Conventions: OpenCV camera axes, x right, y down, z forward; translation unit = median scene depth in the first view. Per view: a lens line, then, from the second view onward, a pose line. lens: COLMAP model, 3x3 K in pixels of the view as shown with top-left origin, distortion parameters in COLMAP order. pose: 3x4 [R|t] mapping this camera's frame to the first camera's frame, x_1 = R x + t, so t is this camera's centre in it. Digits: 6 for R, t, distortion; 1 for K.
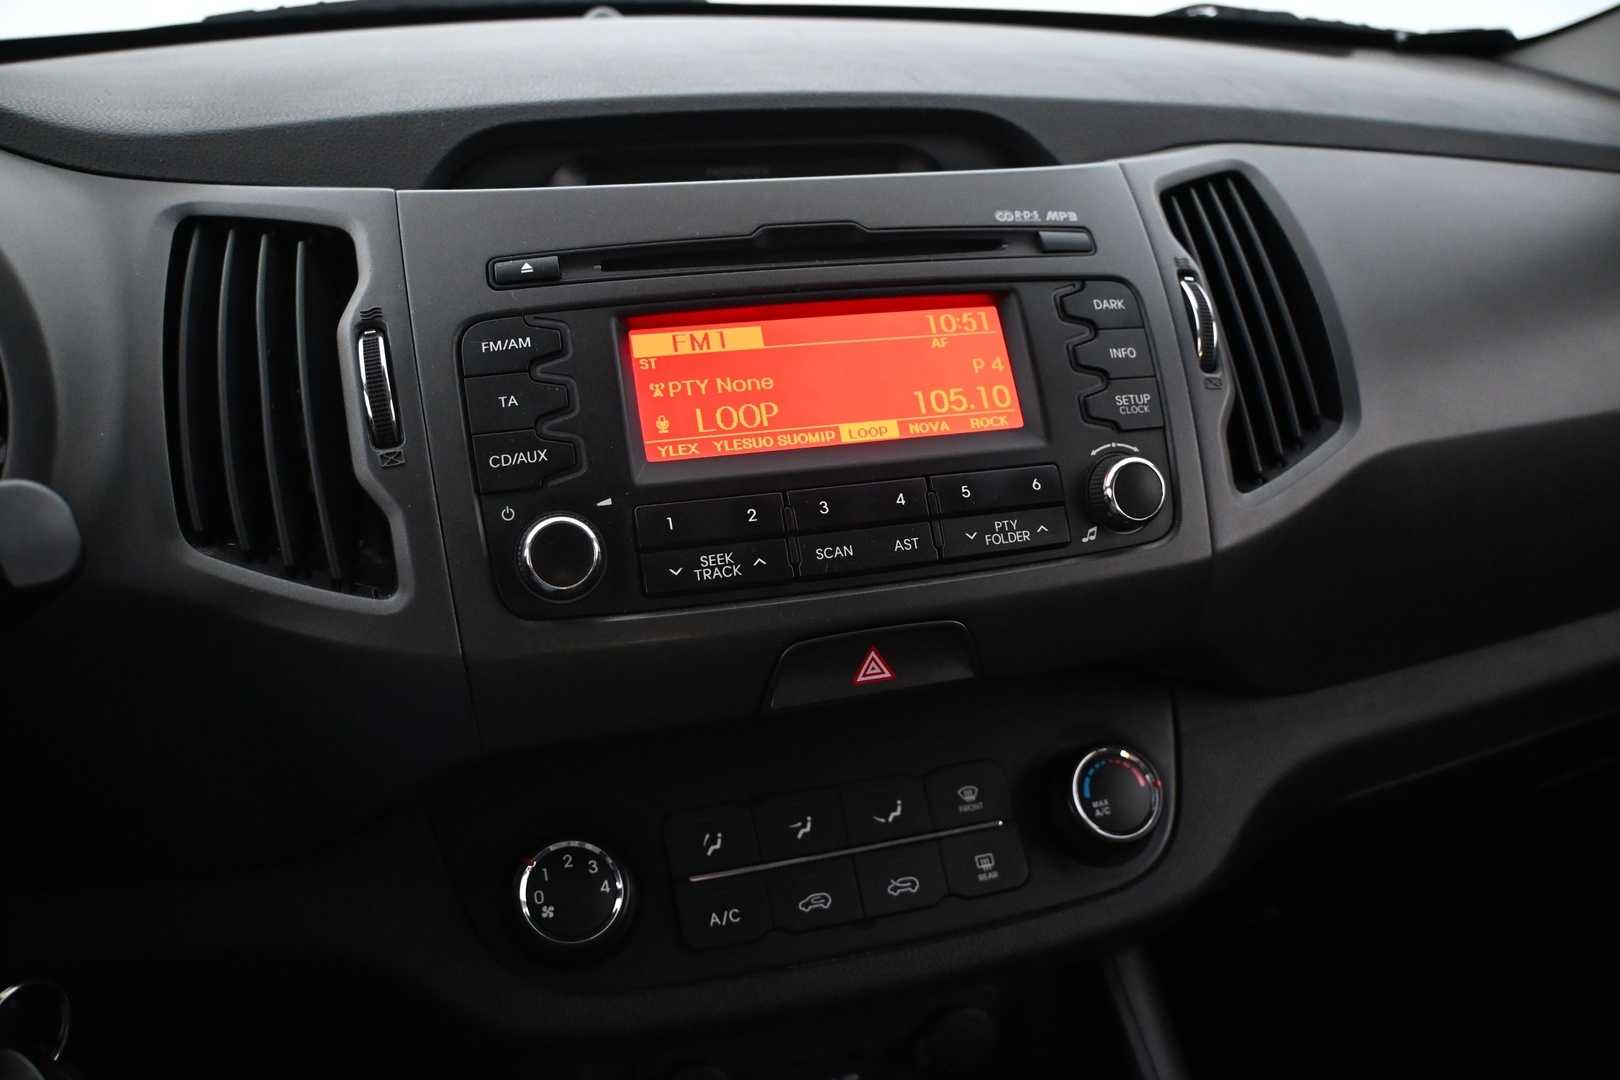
lens RADIAL K [[1211.8, 0, 817.7], [0, 1211.8, 532.3], [0, 0, 1]] dist [-0.177810, 0.068652]
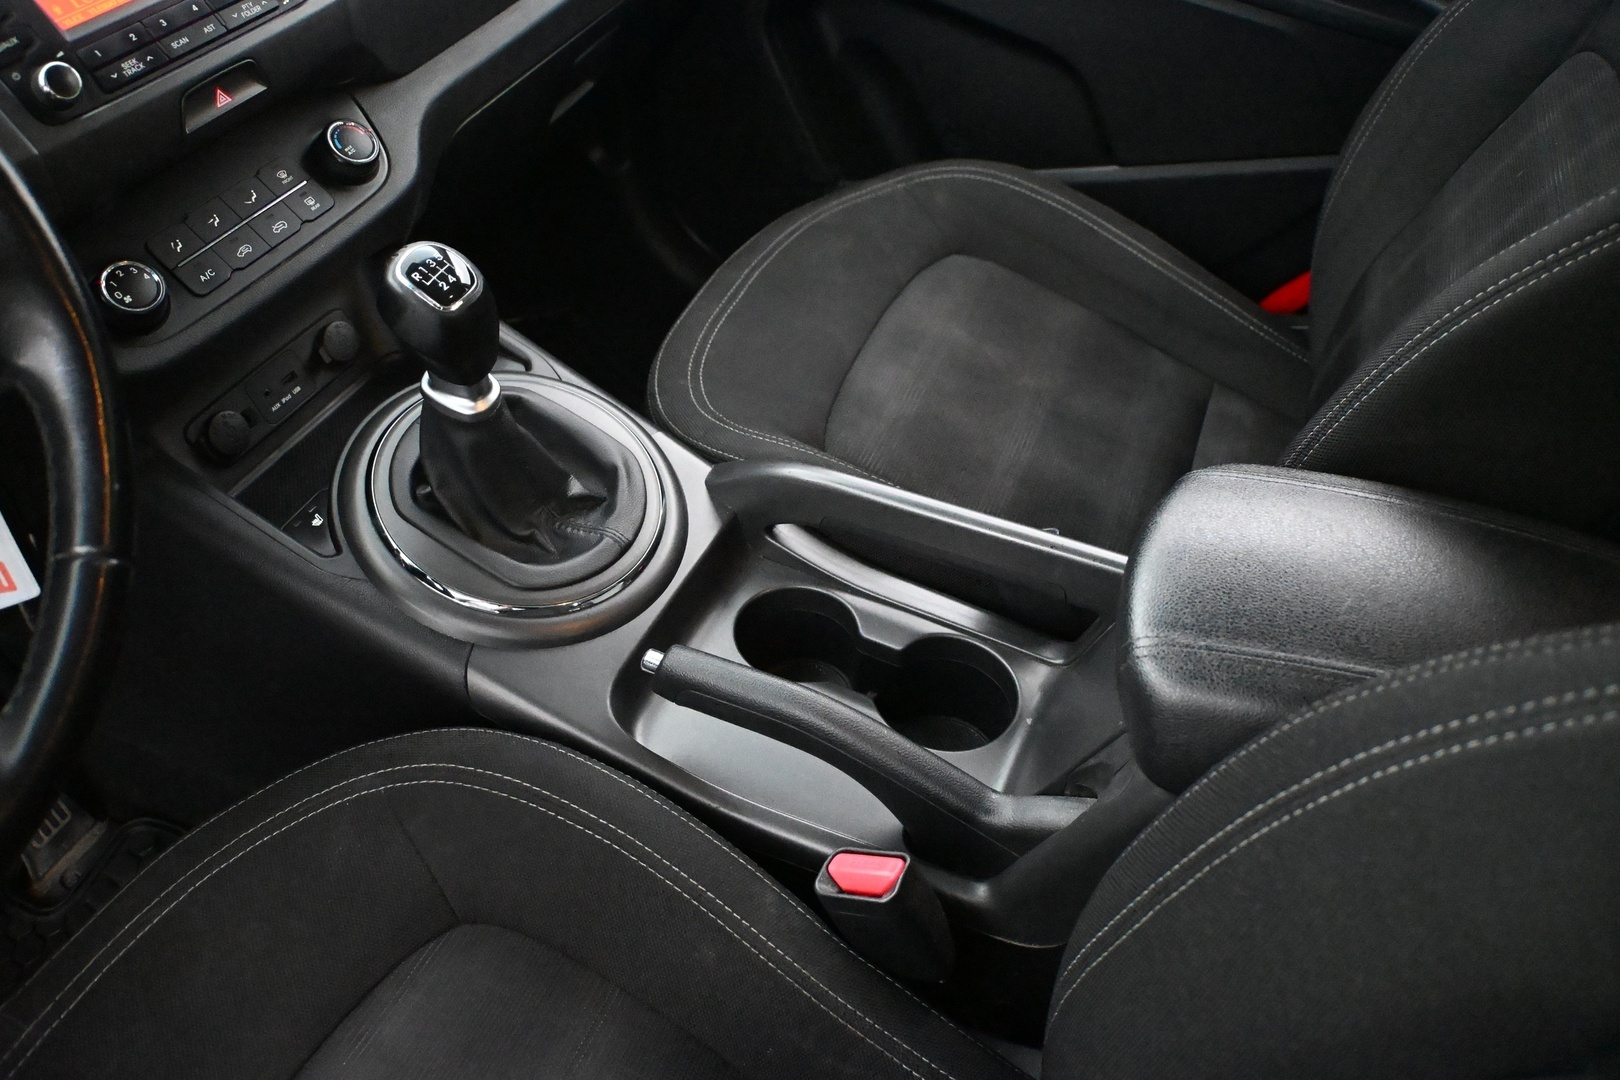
lens RADIAL K [[1211.8, 0, 818.9], [0, 1211.8, 546.7], [0, 0, 1]] dist [-0.177810, 0.068652]
pose [[0.648863, -0.538825, 0.537256, -0.673745], [0.339197, 0.836866, 0.429651, 0.249944], [-0.681119, -0.096548, 0.725779, -0.997739]]
